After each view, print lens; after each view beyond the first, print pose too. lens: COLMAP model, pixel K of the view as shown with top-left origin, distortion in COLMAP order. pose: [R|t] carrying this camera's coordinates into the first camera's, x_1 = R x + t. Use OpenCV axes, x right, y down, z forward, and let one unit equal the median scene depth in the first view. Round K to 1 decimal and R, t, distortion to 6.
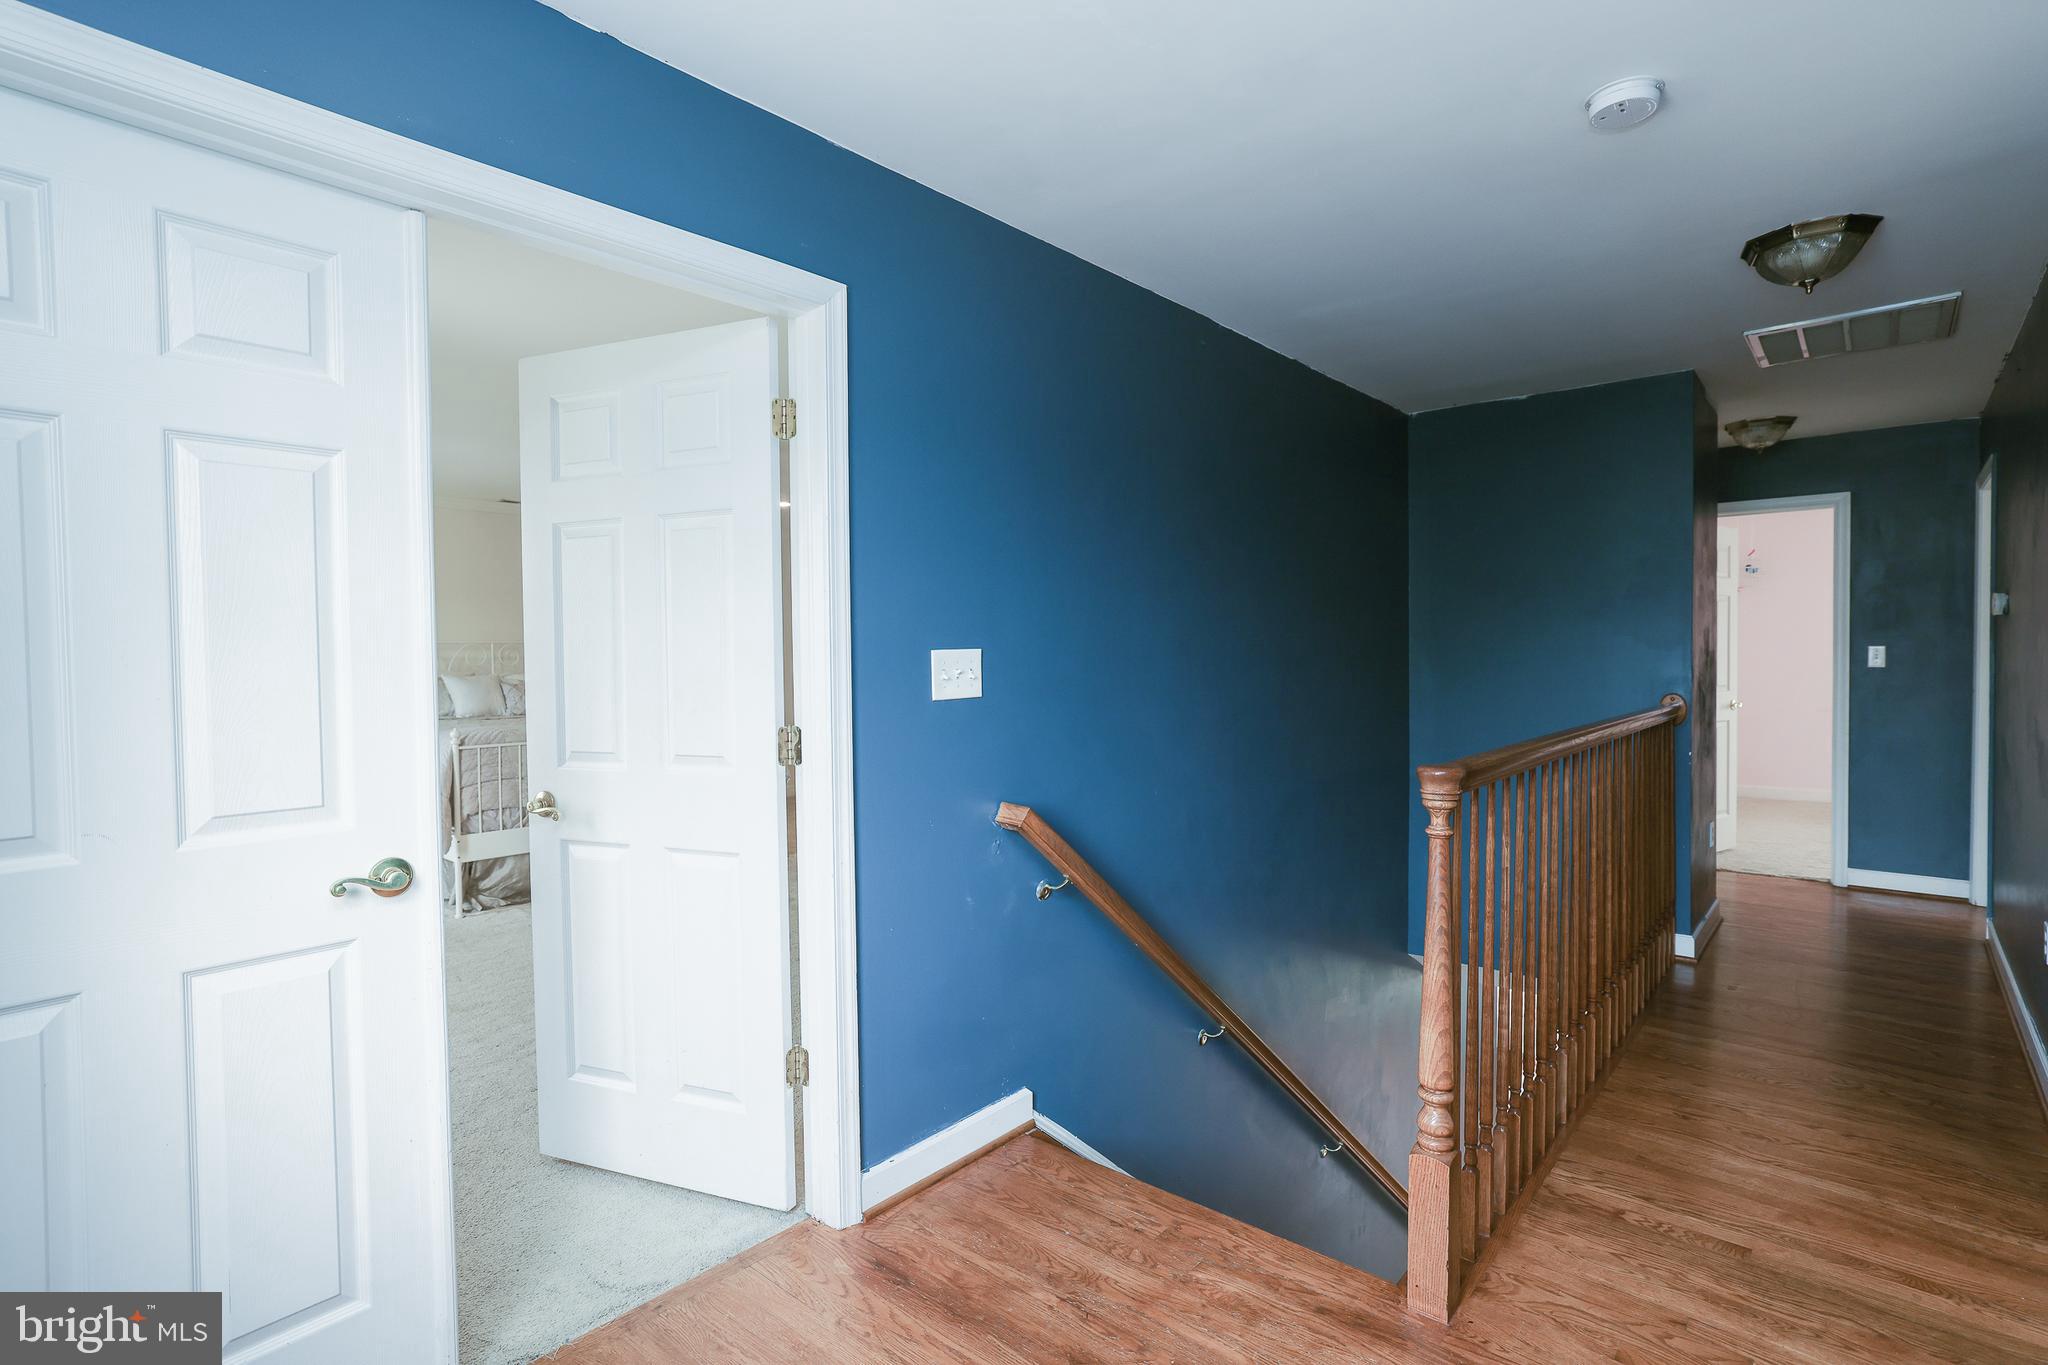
lens RADIAL K [[1007.8, 0, 1043.9], [0, 1007.8, 678.1], [0, 0, 1]] dist [0.000952, 0.000288]
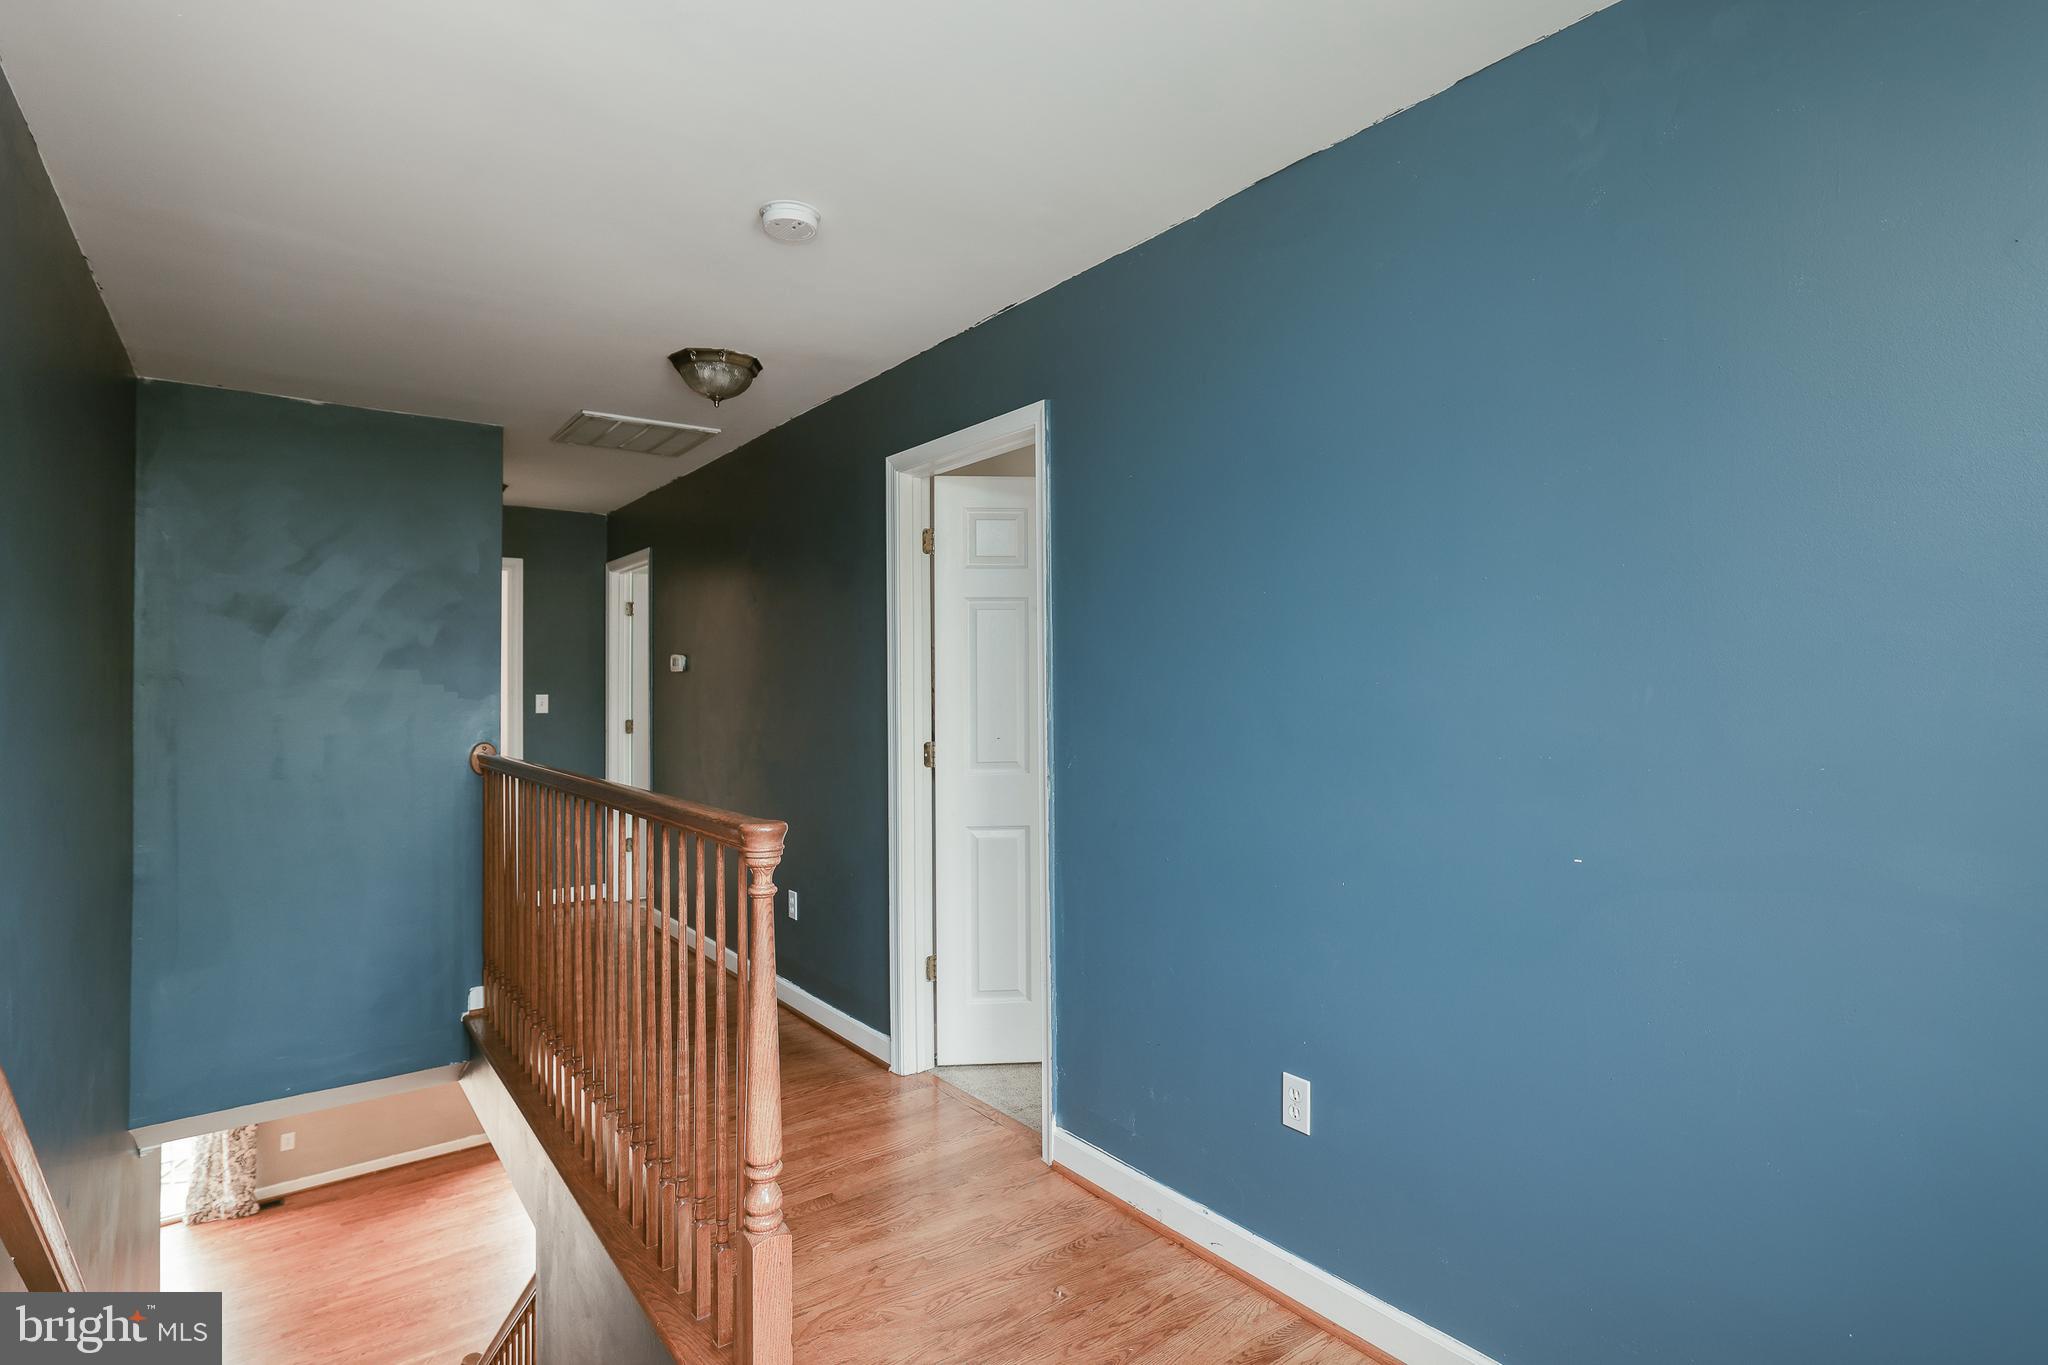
lens RADIAL K [[1007.8, 0, 1043.9], [0, 1007.8, 678.1], [0, 0, 1]] dist [0.000952, 0.000288]
pose [[0.216416, 0.015531, 0.976178, -0.349881], [0.030437, 0.999280, -0.022647, -0.014441], [-0.975827, 0.034613, 0.215788, 0.373407]]
